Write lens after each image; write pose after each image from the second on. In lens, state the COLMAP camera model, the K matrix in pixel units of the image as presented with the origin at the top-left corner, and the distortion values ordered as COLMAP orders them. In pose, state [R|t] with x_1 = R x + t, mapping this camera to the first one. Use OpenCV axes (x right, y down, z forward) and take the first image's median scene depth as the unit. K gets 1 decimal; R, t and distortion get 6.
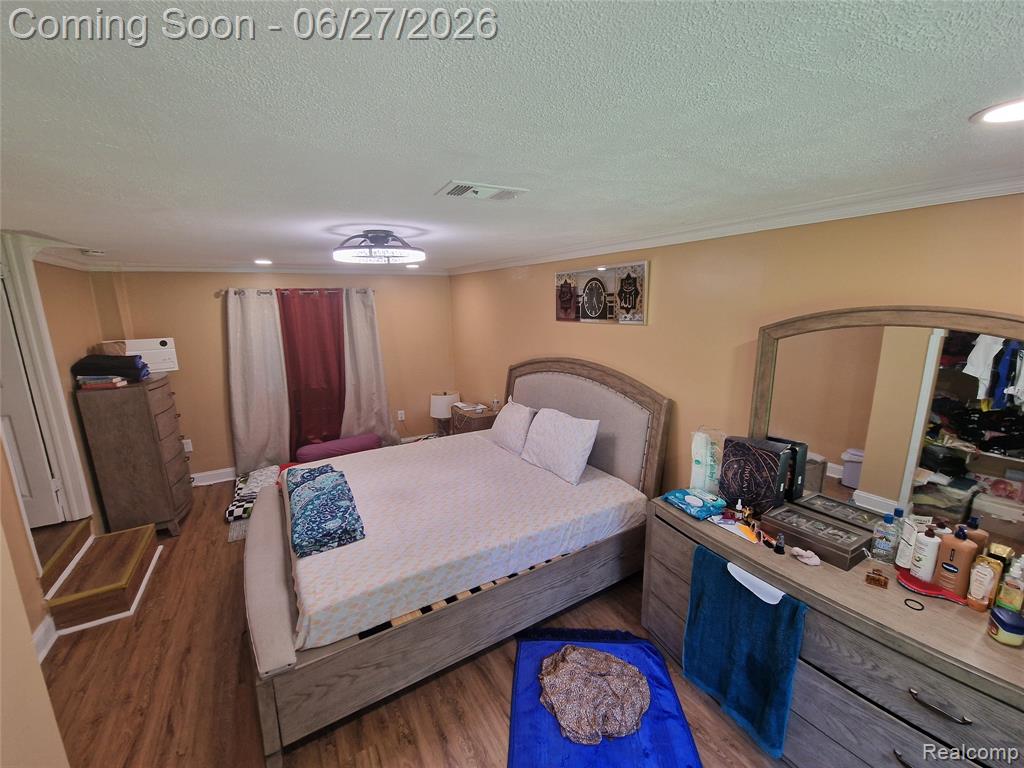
lens RADIAL K [[422.3, 0, 513.0], [0, 422.3, 392.5], [0, 0, 1]] dist [0.001099, -0.003236]
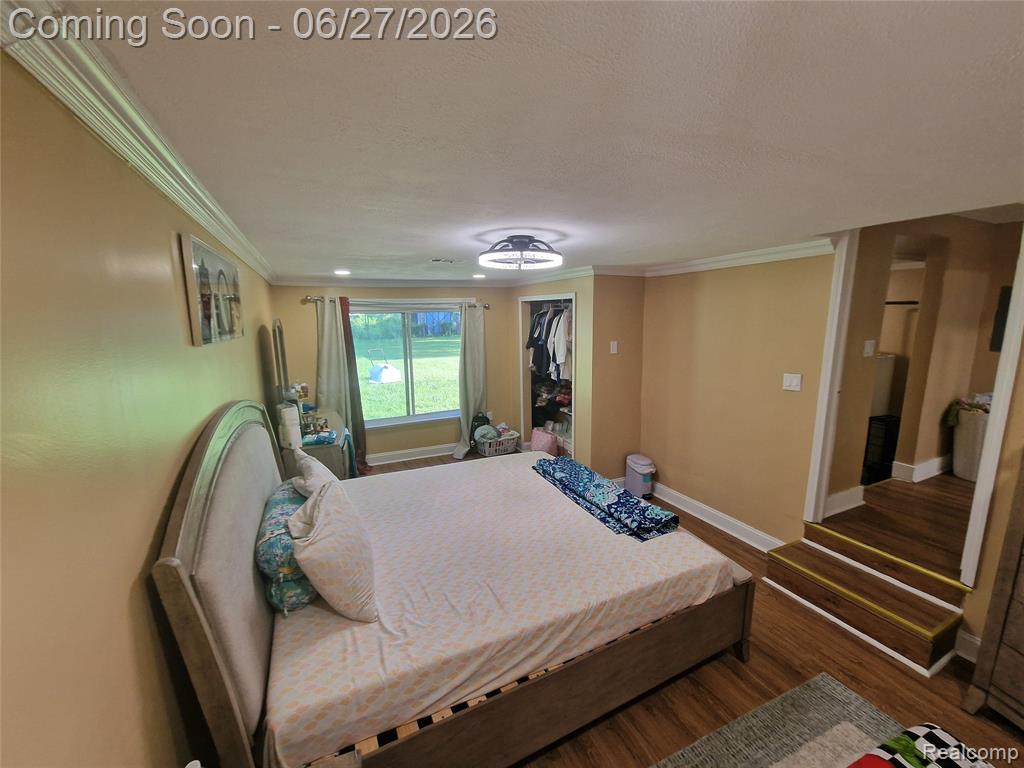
lens RADIAL K [[422.3, 0, 512.3], [0, 422.3, 393.9], [0, 0, 1]] dist [0.001099, -0.003236]
pose [[-0.995428, 0.008839, 0.095100, -0.321854], [0.043400, 0.928833, 0.367947, -0.325614], [-0.085080, 0.370392, -0.924971, 1.710088]]
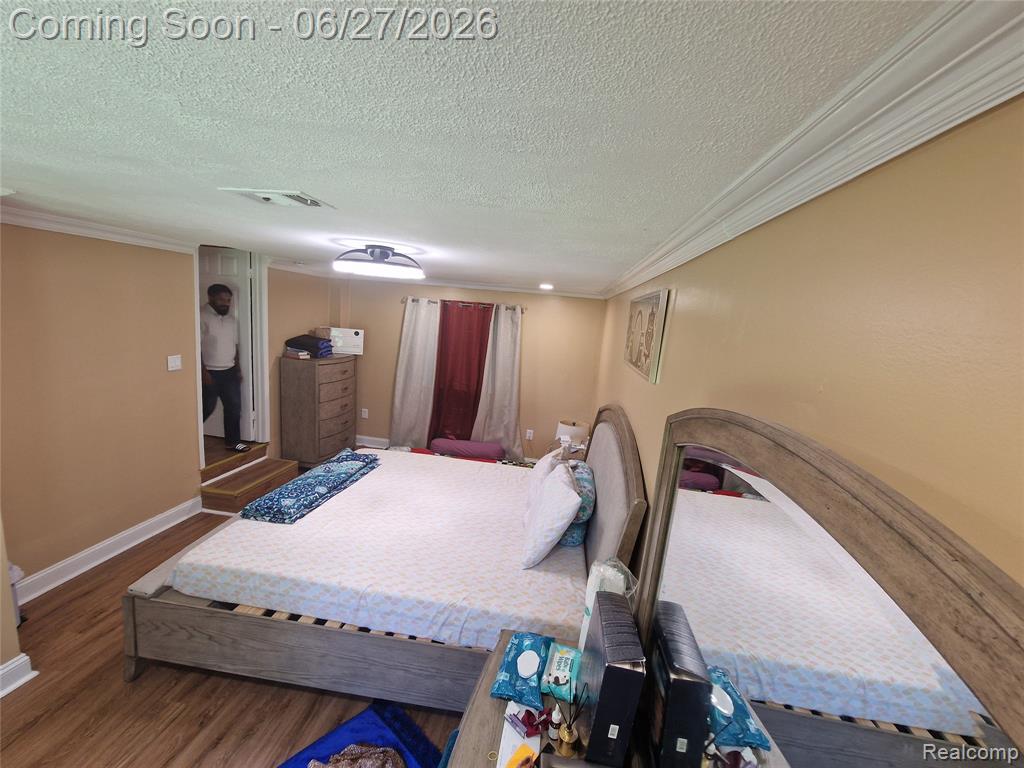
lens RADIAL K [[422.3, 0, 512.9], [0, 422.3, 390.2], [0, 0, 1]] dist [0.001099, -0.003236]
pose [[0.787860, 0.194195, -0.584435, 0.501528], [-0.227979, 0.973532, 0.016151, -0.103067], [0.572103, 0.120515, 0.811280, 0.307688]]
